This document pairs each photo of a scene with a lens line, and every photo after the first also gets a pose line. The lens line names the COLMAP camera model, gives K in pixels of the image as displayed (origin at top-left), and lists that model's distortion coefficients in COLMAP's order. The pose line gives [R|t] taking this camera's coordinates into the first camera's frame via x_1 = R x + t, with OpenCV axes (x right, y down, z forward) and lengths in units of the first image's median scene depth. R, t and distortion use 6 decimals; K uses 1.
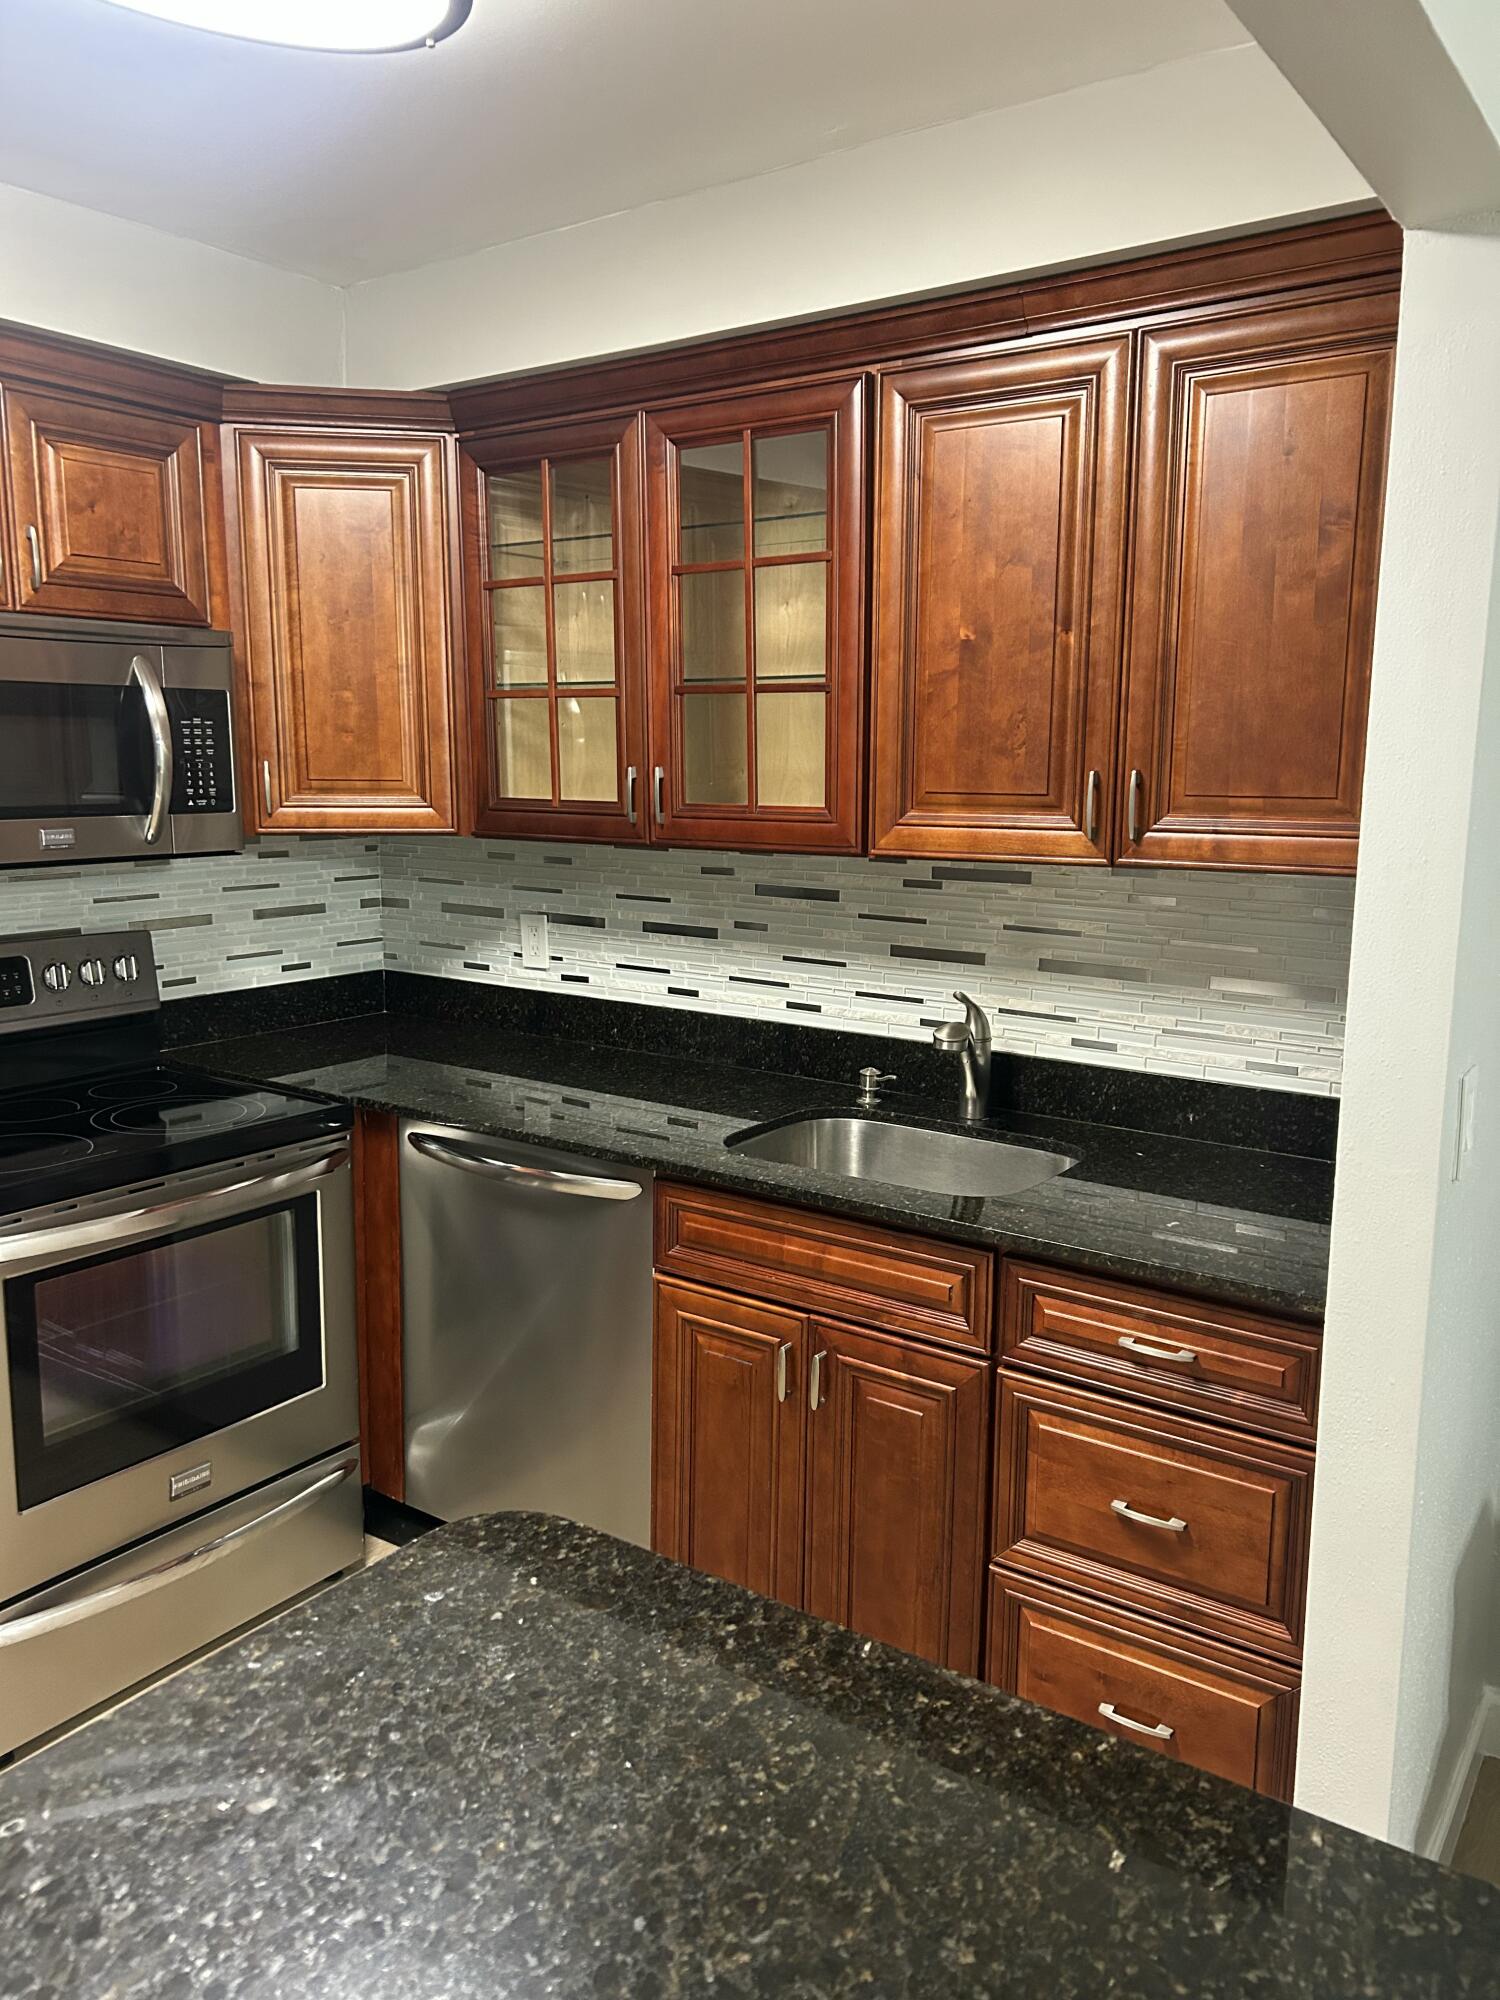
lens RADIAL K [[1491.1, 0, 747.4], [0, 1491.1, 1011.1], [0, 0, 1]] dist [0.039105, -0.072409]
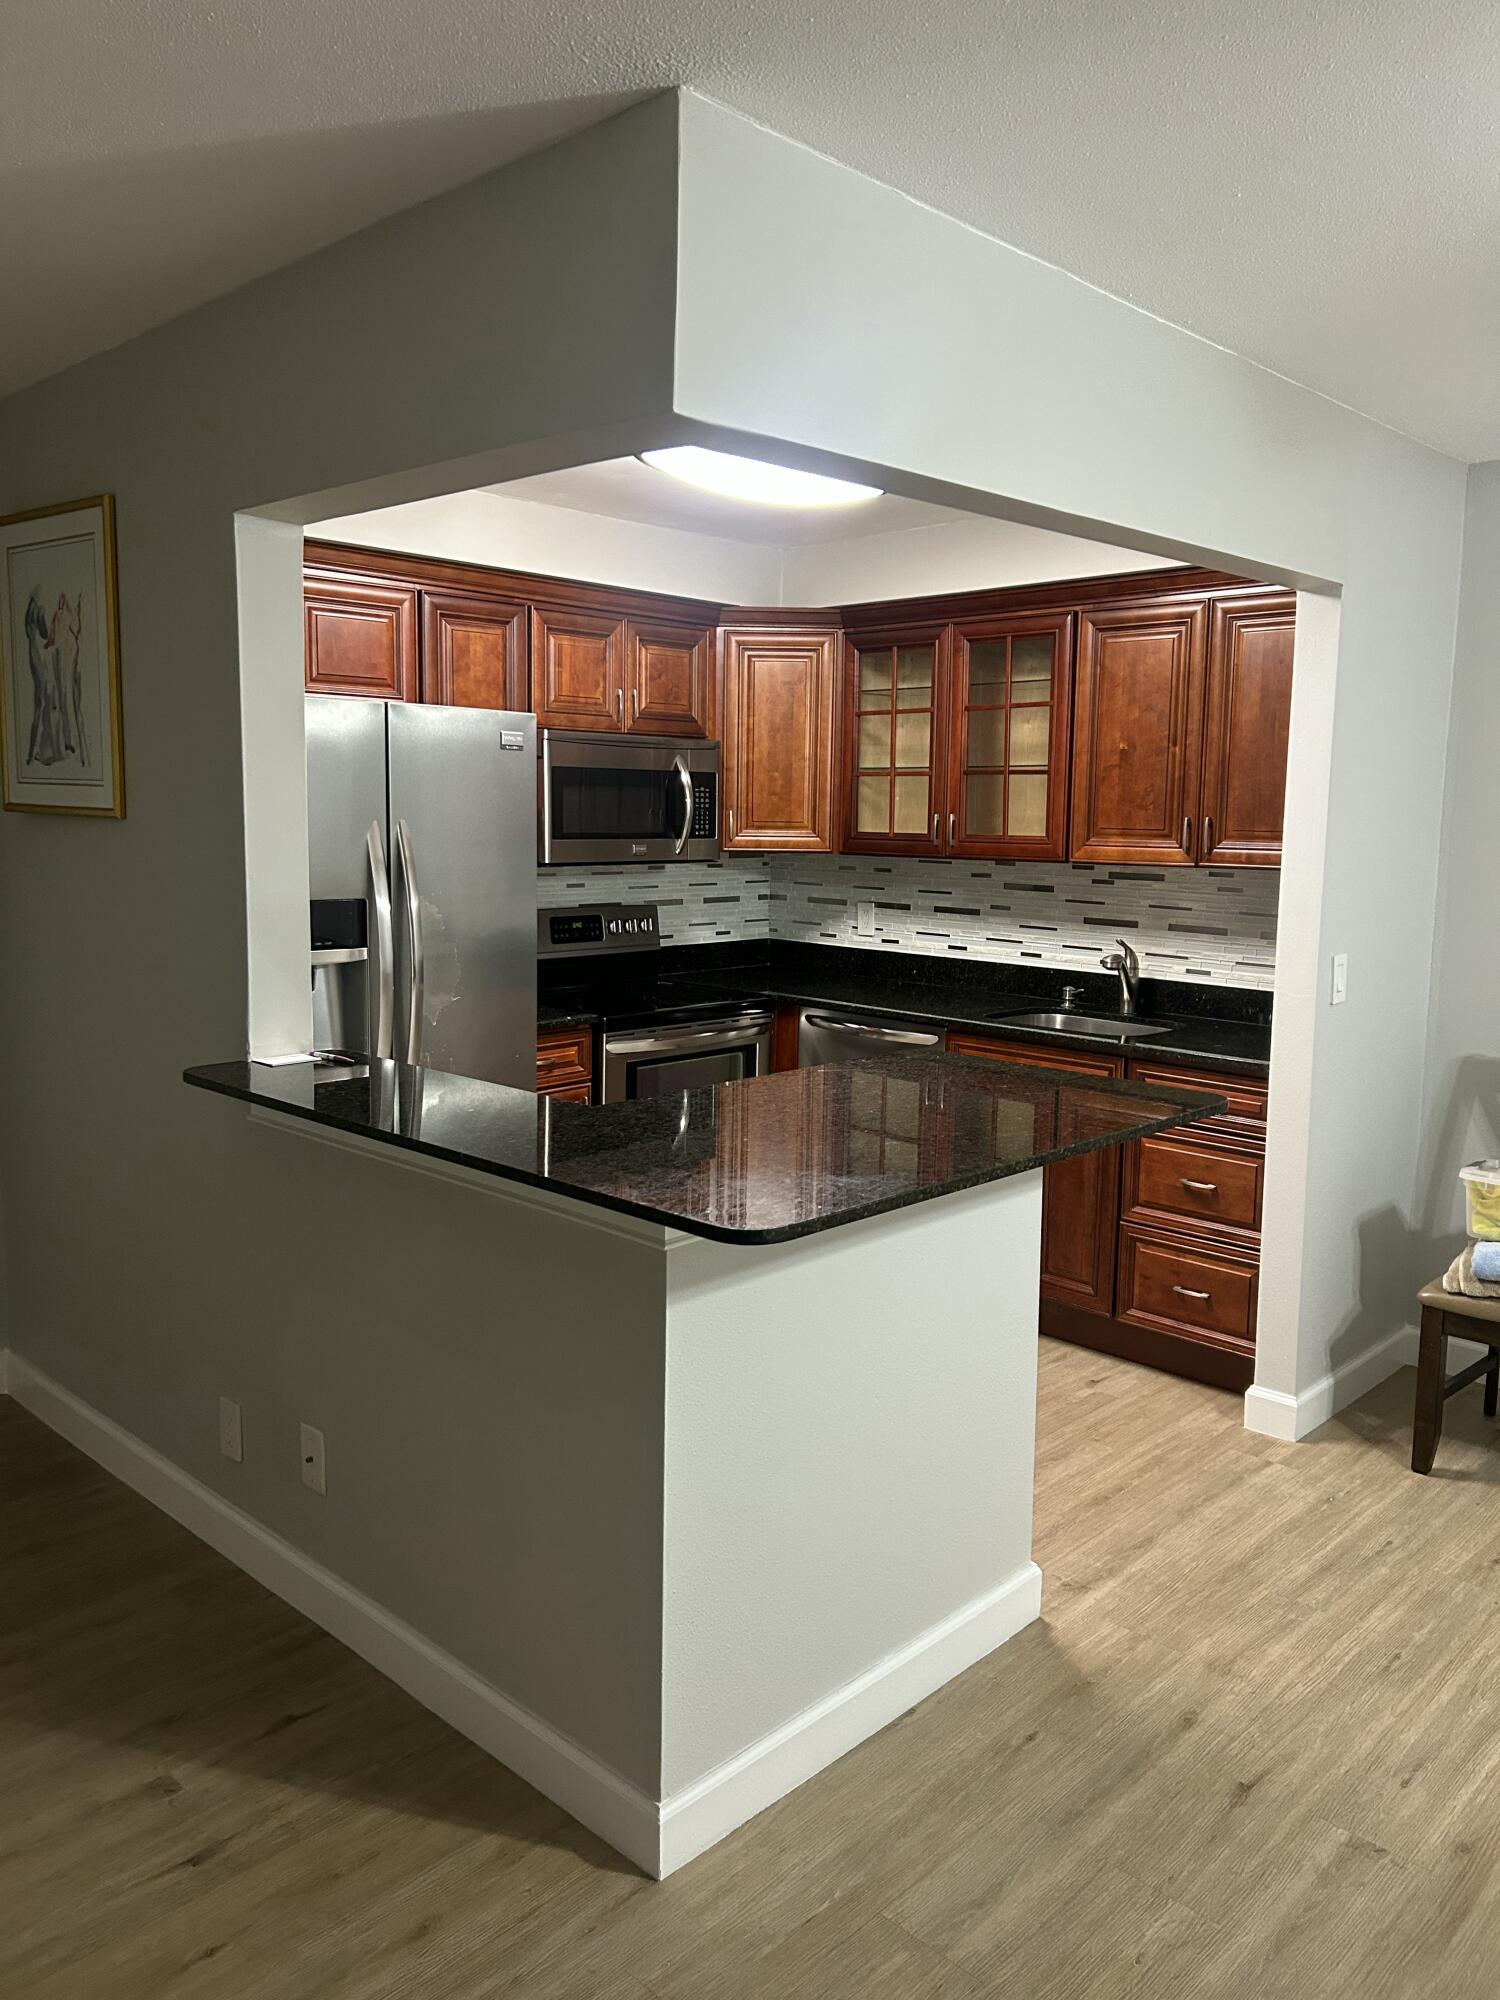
lens RADIAL K [[1491.1, 0, 733.1], [0, 1491.1, 1007.1], [0, 0, 1]] dist [0.039105, -0.072409]
pose [[0.986427, 0.028233, -0.161753, -0.022669], [-0.034134, 0.998845, -0.033819, 0.138279], [0.160611, 0.038881, 0.986252, -0.809479]]
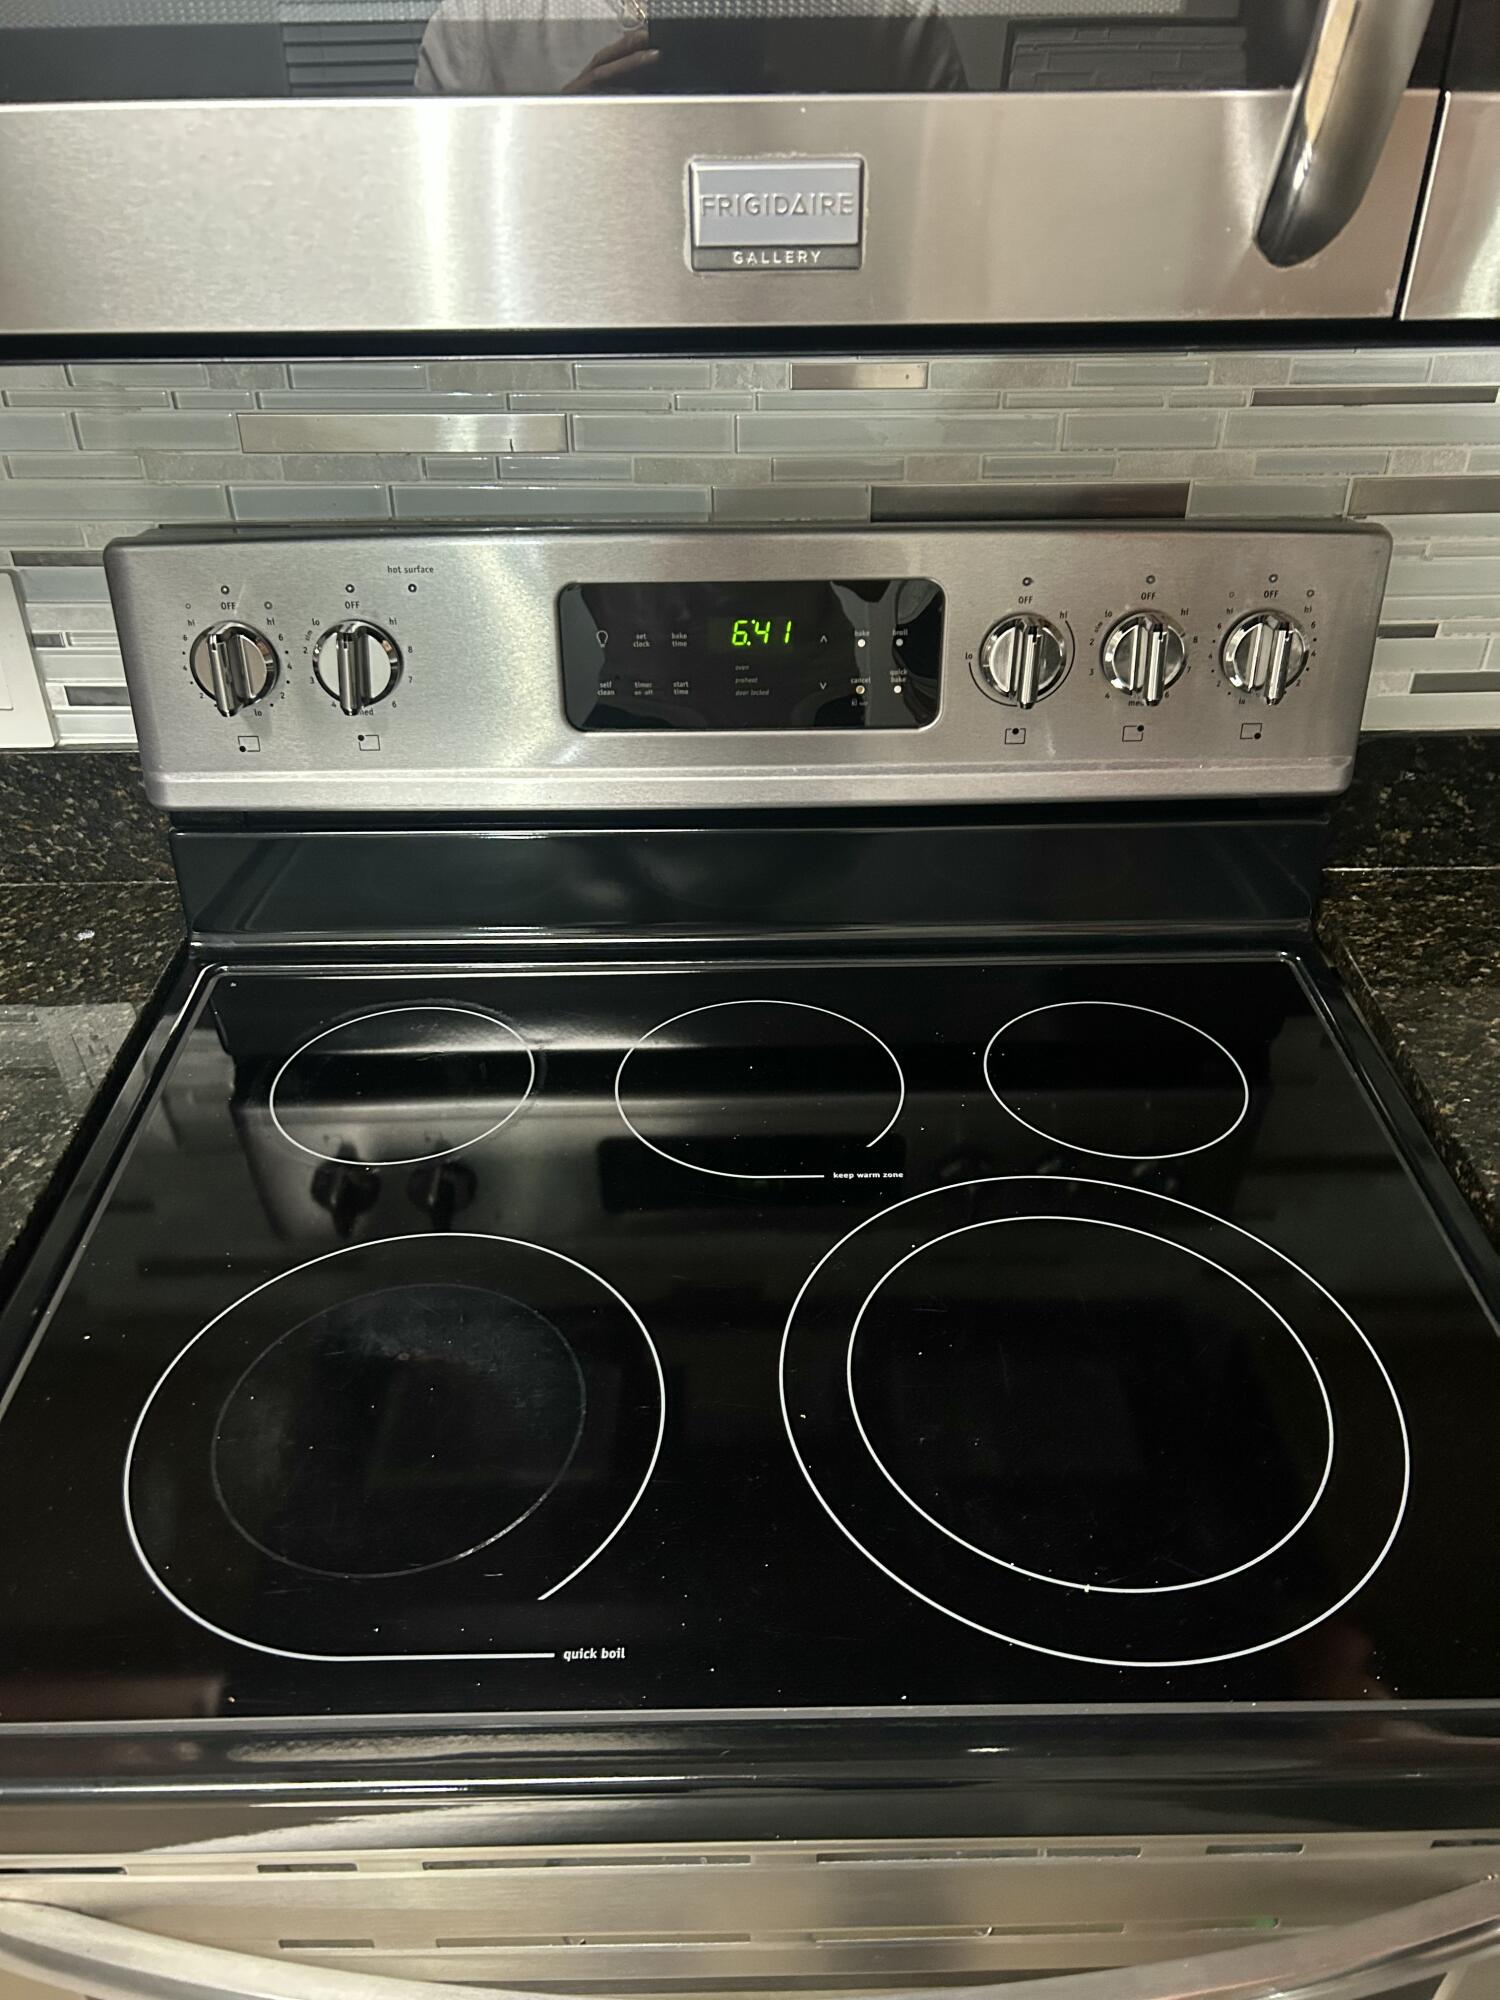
lens RADIAL K [[1491.1, 0, 749.6], [0, 1491.1, 998.9], [0, 0, 1]] dist [0.039105, -0.072409]
pose [[0.572773, 0.453433, -0.682883, -0.257577], [-0.121932, 0.870936, 0.476029, -0.109619], [0.810595, -0.189391, 0.554137, 0.803266]]
